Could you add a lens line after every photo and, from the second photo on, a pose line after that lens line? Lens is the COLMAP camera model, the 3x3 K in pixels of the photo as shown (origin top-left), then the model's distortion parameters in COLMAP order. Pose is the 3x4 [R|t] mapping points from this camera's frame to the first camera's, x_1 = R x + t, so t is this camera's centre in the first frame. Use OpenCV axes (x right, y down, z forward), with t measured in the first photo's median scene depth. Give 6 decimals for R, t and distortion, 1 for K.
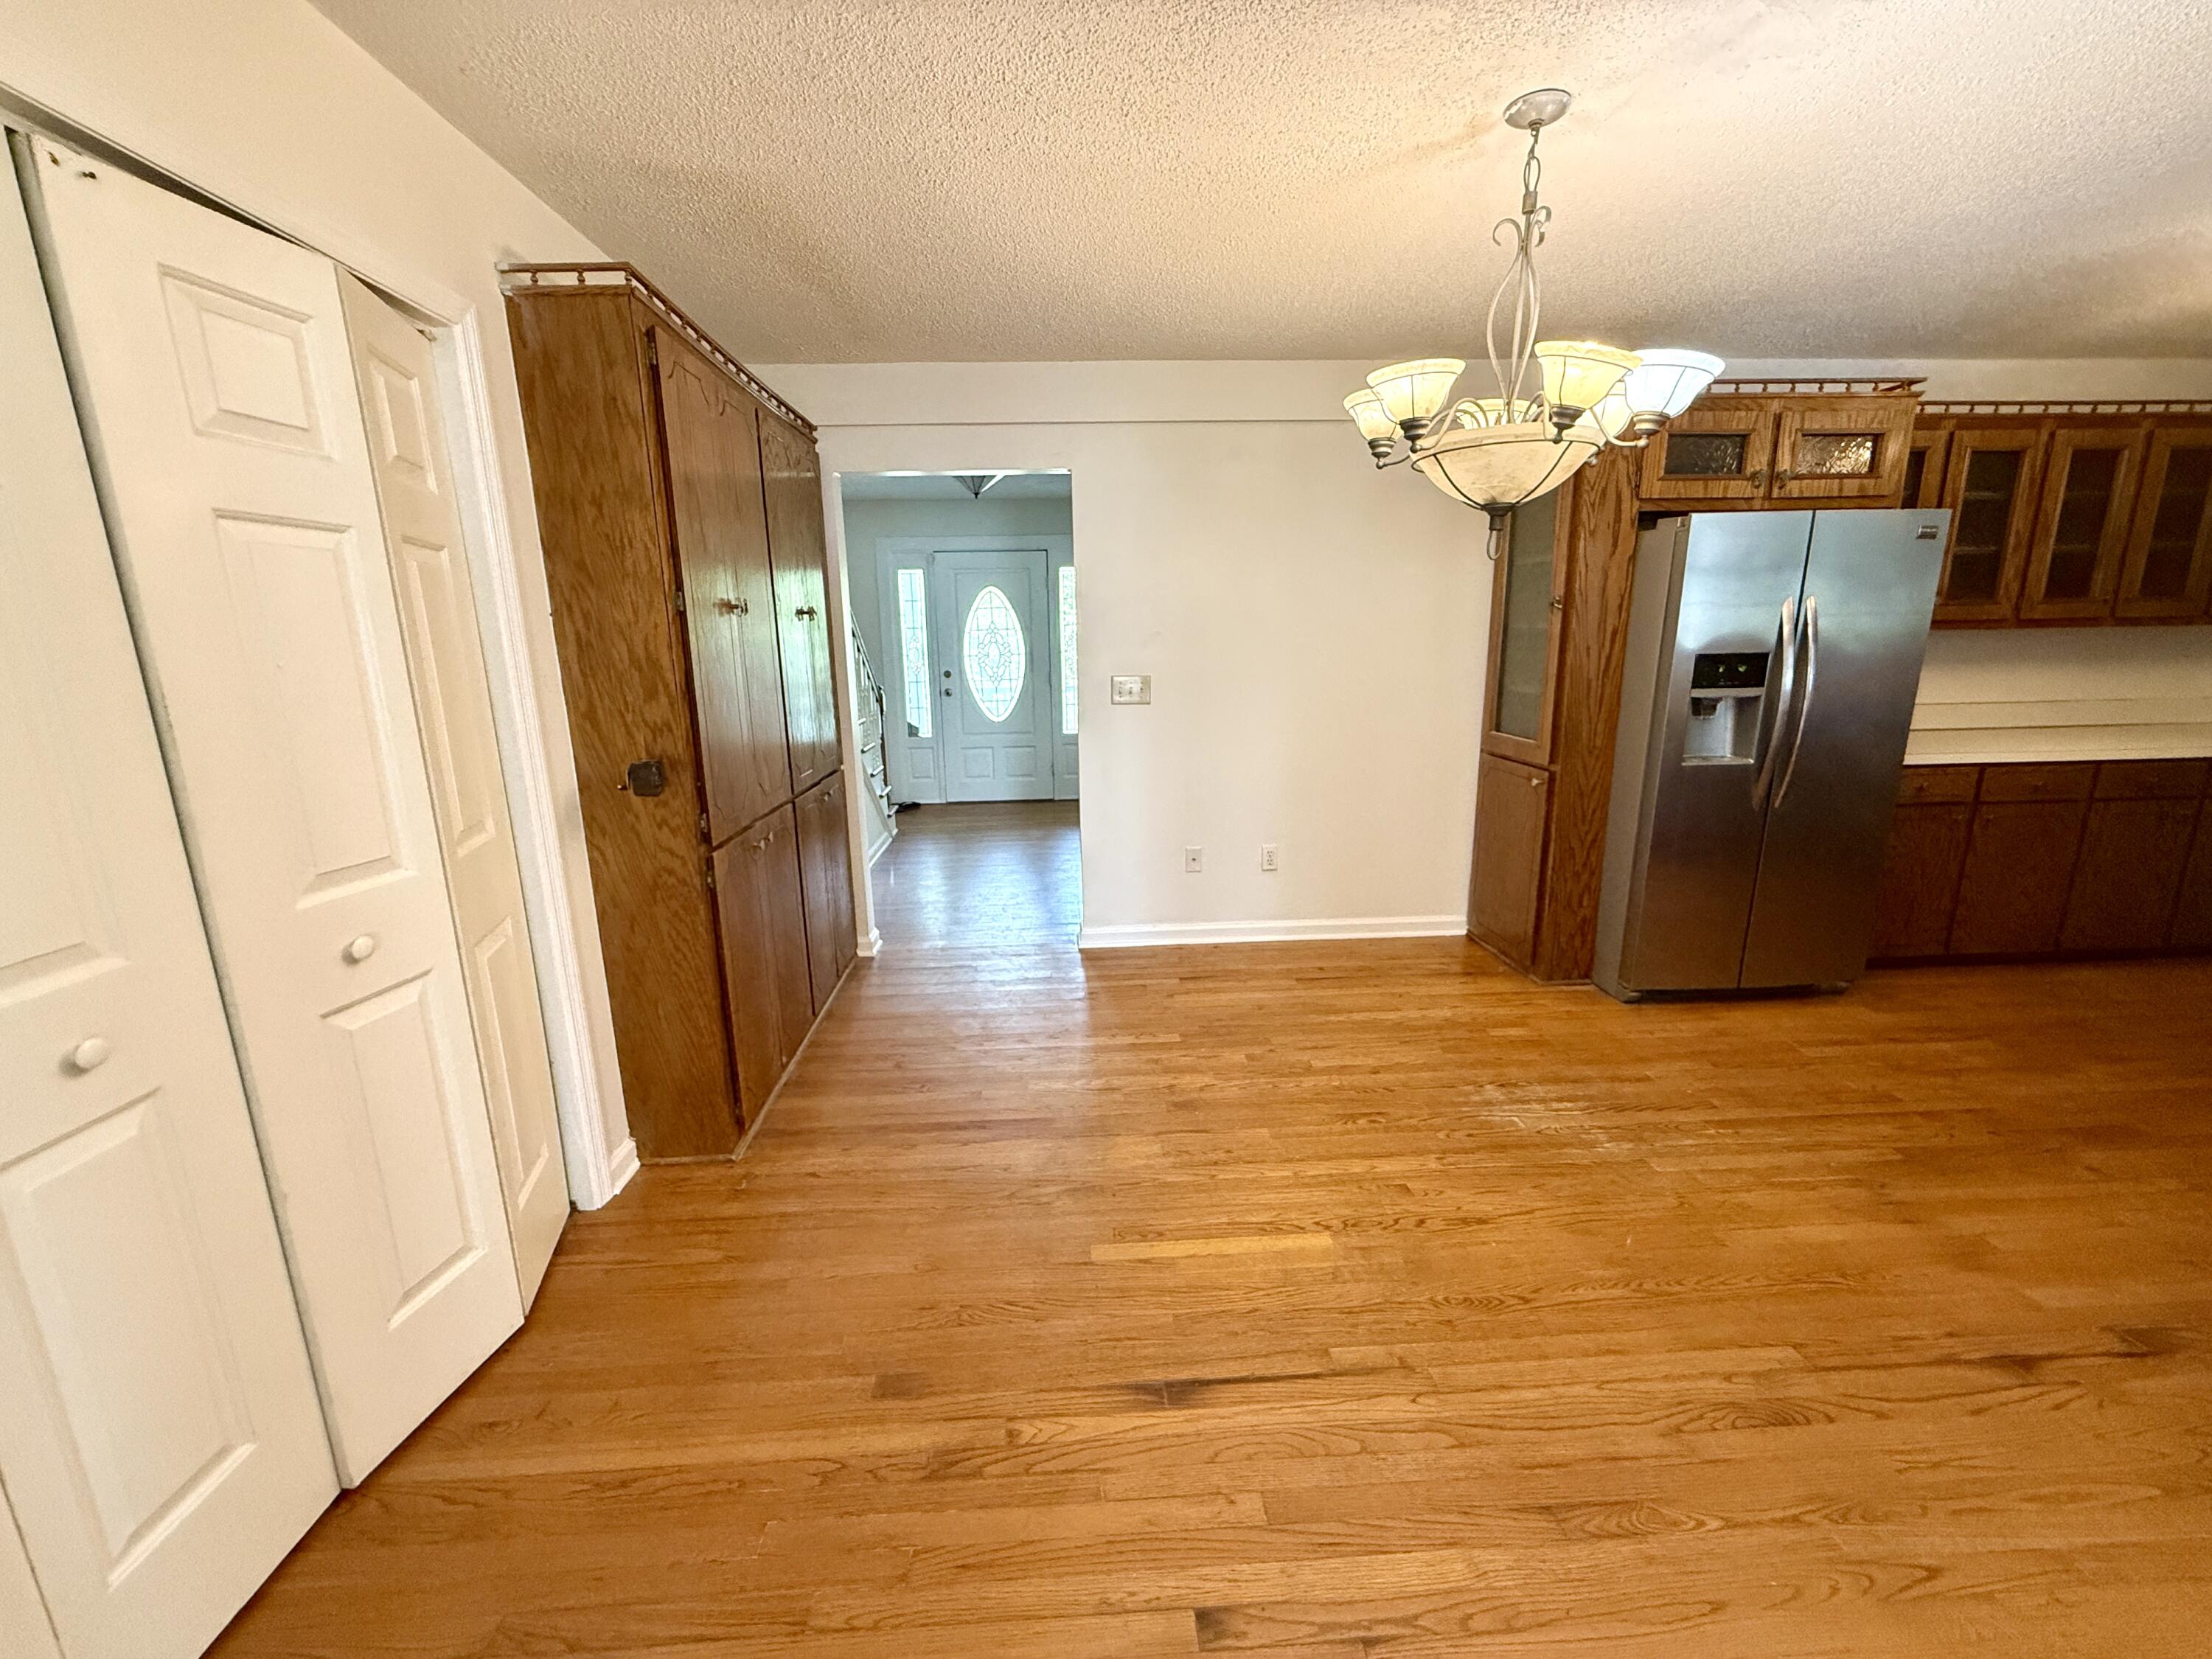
lens RADIAL K [[886.2, 0, 1101.9], [0, 886.2, 830.1], [0, 0, 1]] dist [0.005806, -0.003374]
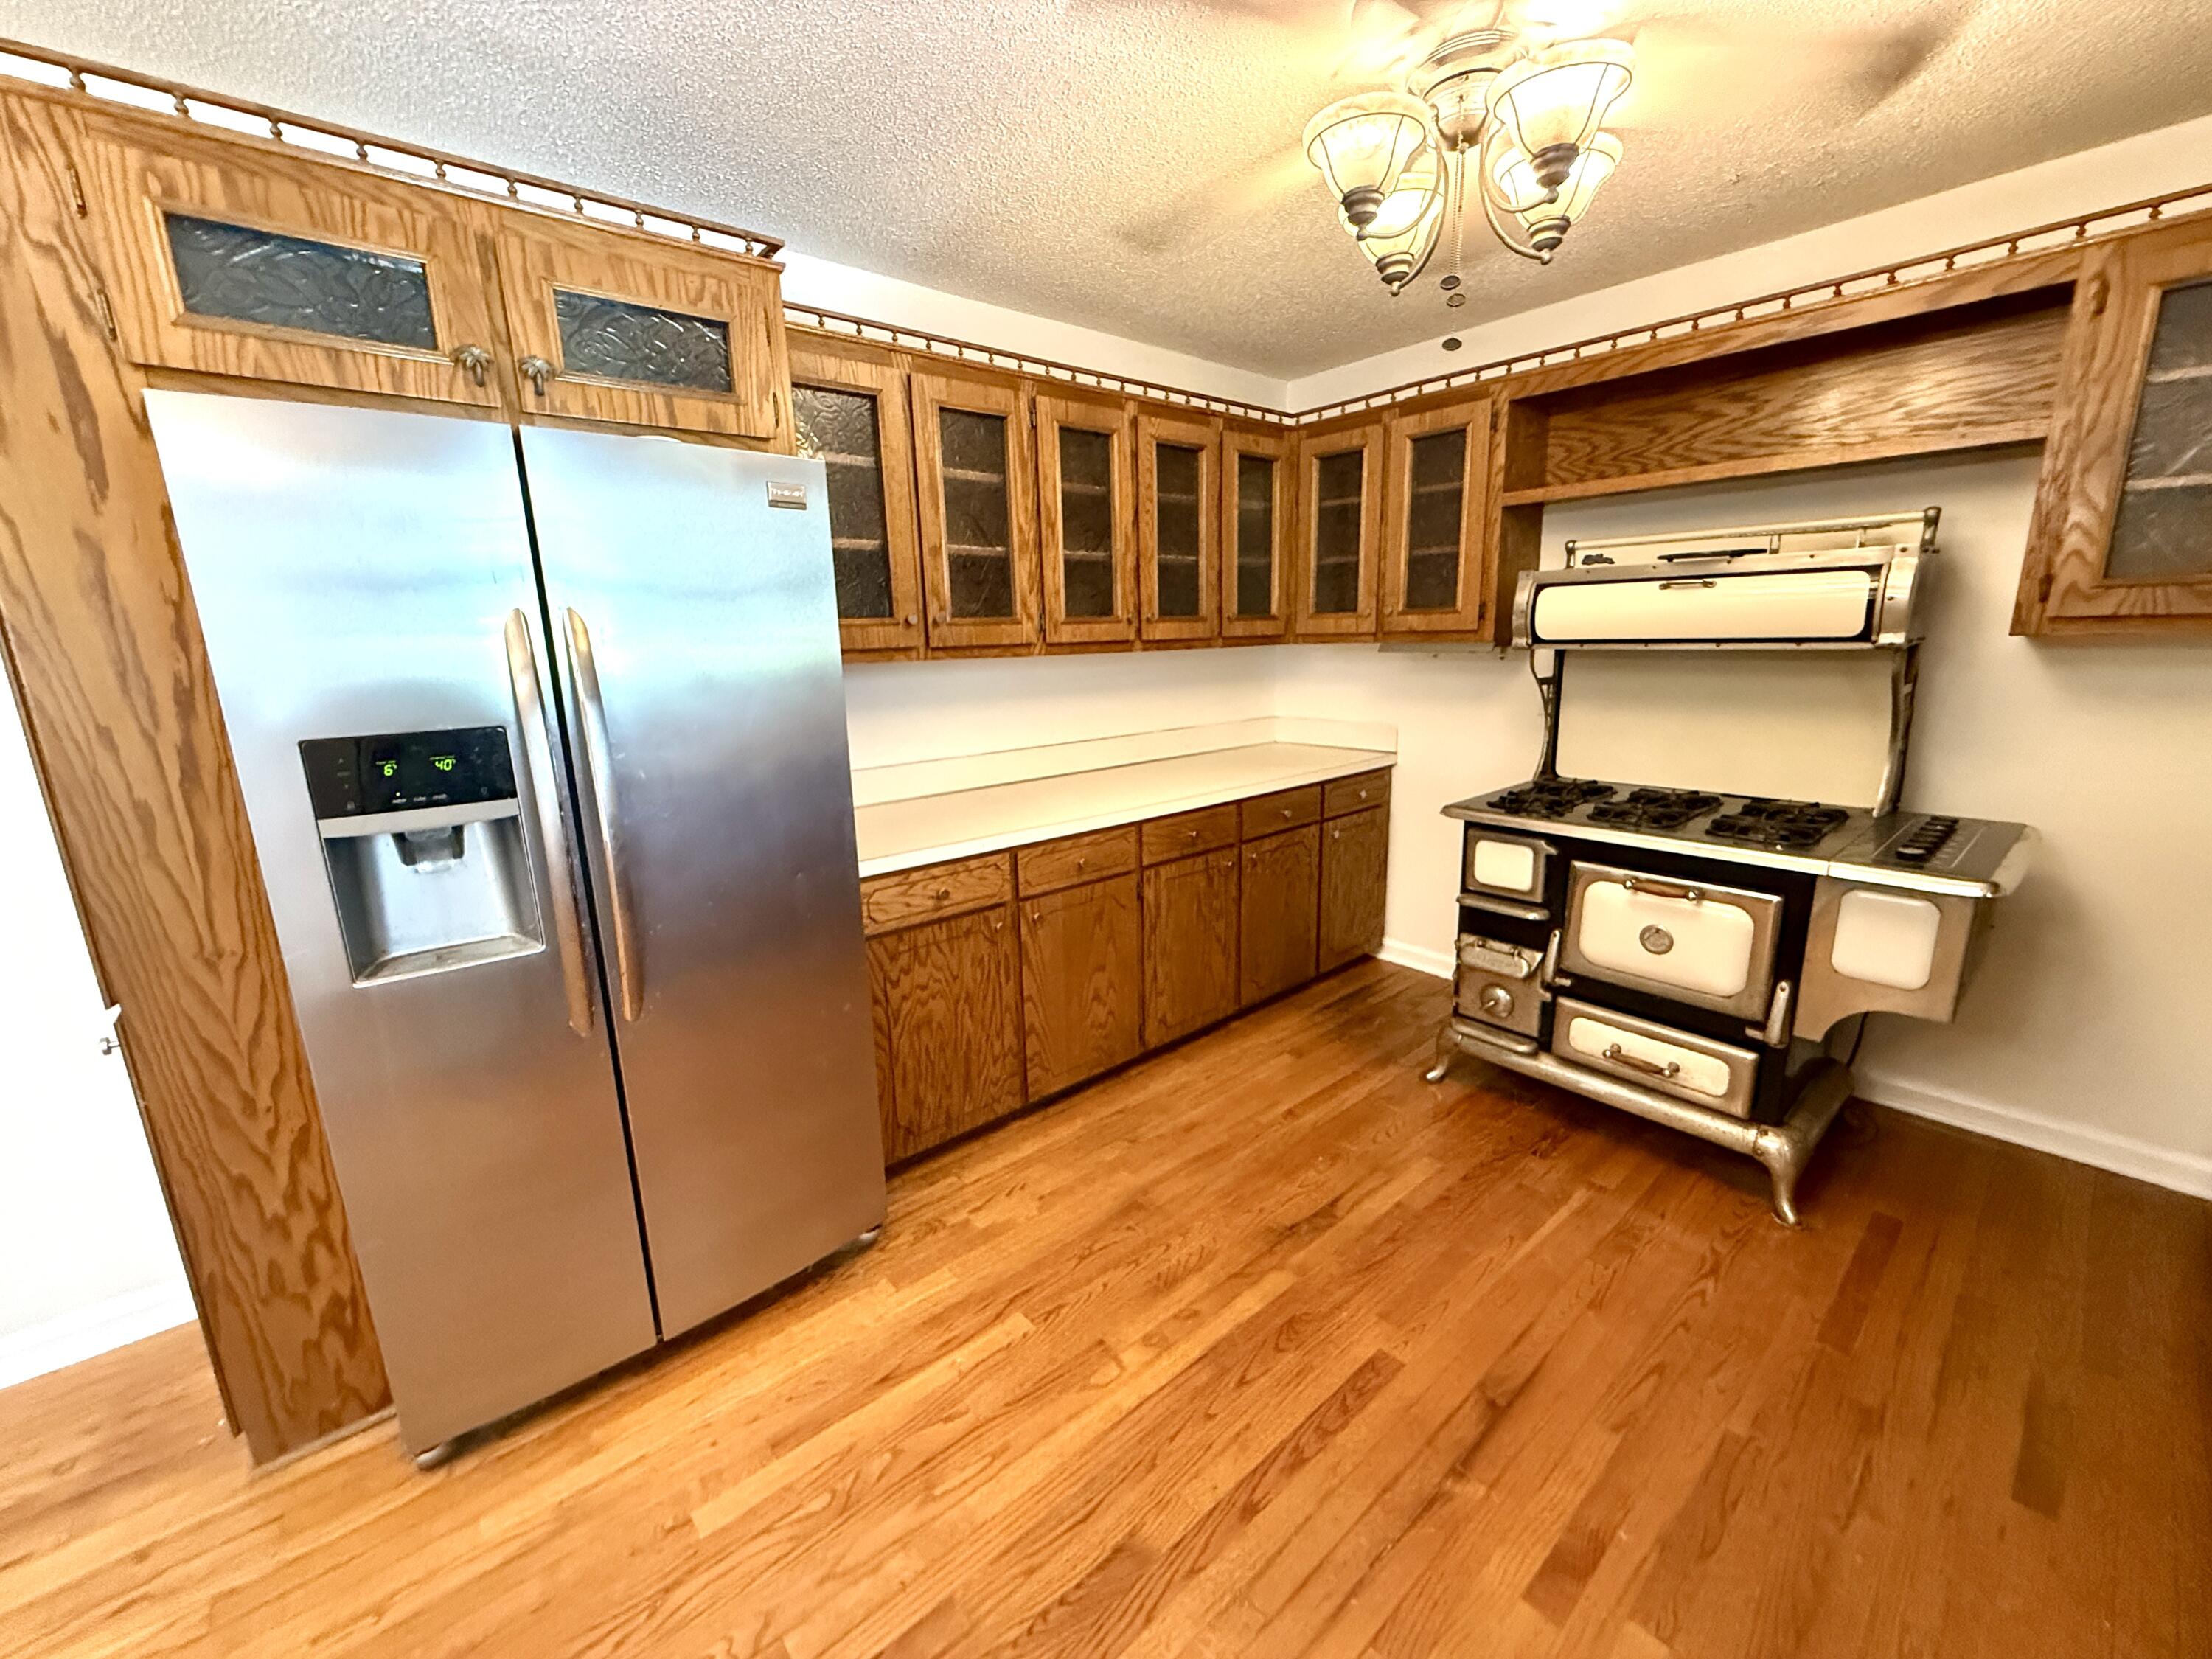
lens RADIAL K [[886.2, 0, 1101.9], [0, 886.2, 830.1], [0, 0, 1]] dist [0.005806, -0.003374]
pose [[0.791937, -0.134863, 0.595523, 0.688640], [0.143557, 0.989089, 0.033086, -0.111716], [-0.593487, 0.059289, 0.802657, 0.423559]]
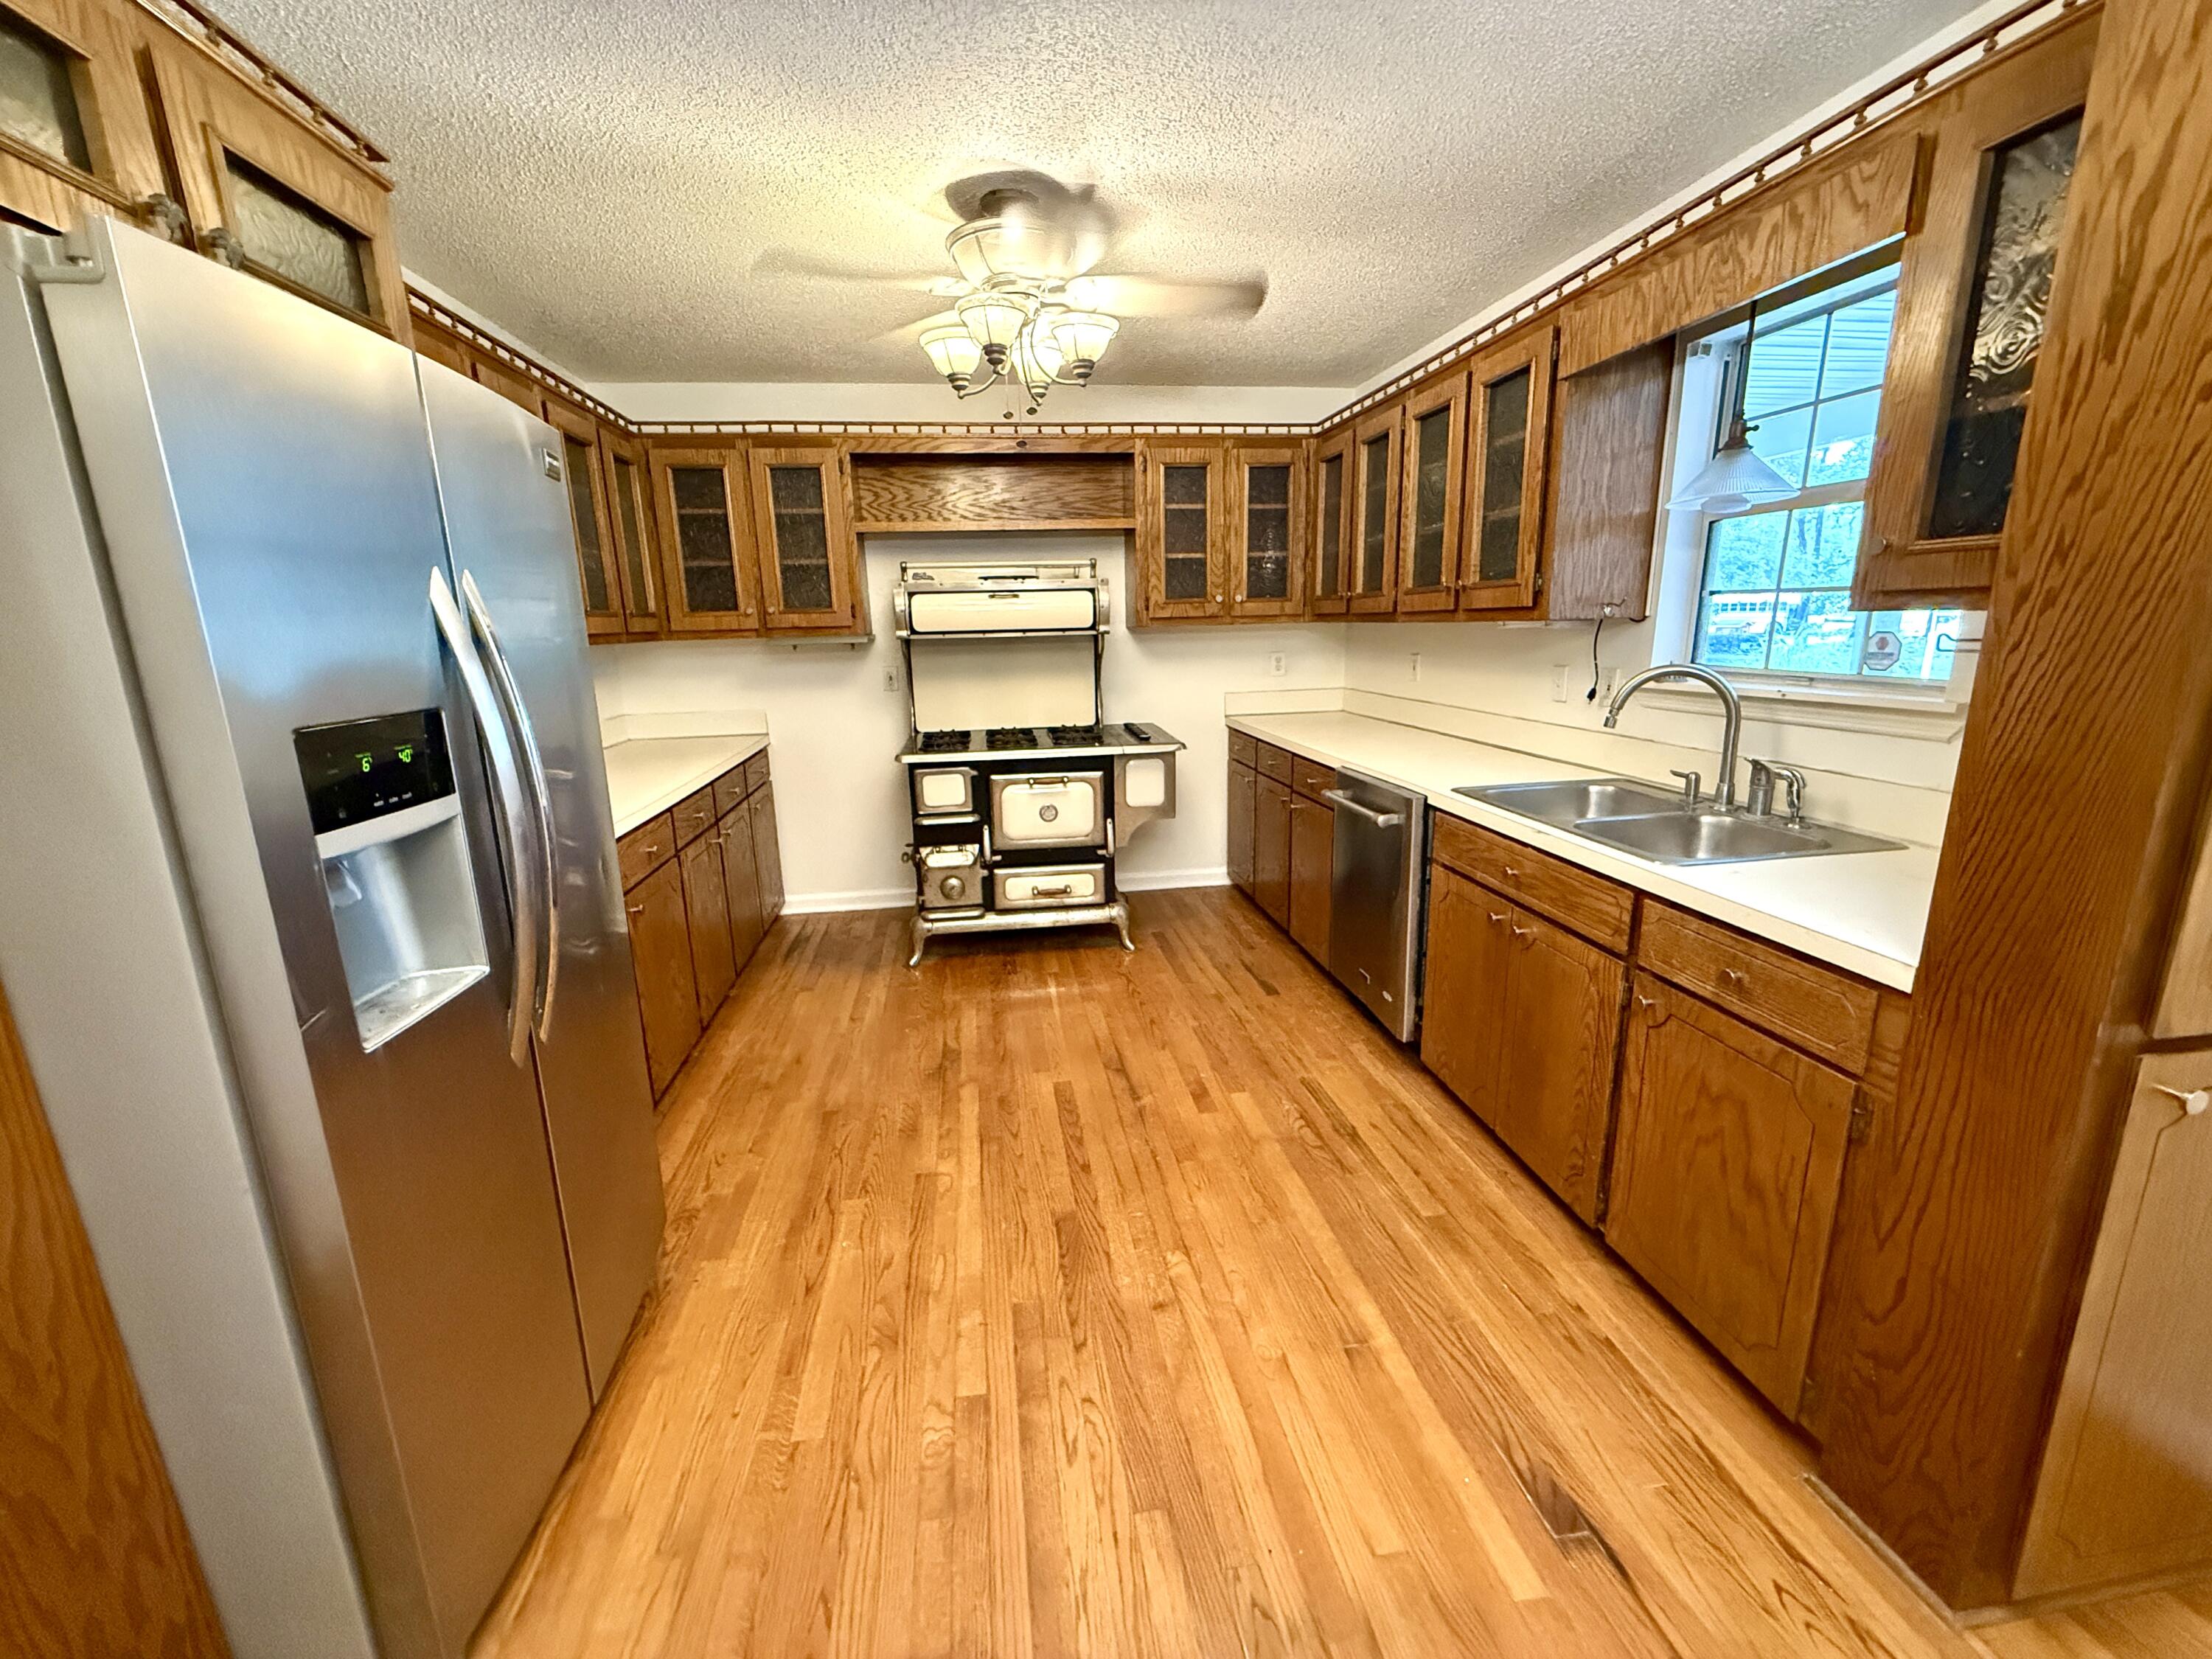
lens RADIAL K [[886.2, 0, 1101.9], [0, 886.2, 830.1], [0, 0, 1]] dist [0.005806, -0.003374]
pose [[-0.095808, -0.208180, 0.973387, 0.316968], [0.242746, 0.943475, 0.225676, -0.160146], [-0.965347, 0.257908, -0.039858, 0.719217]]
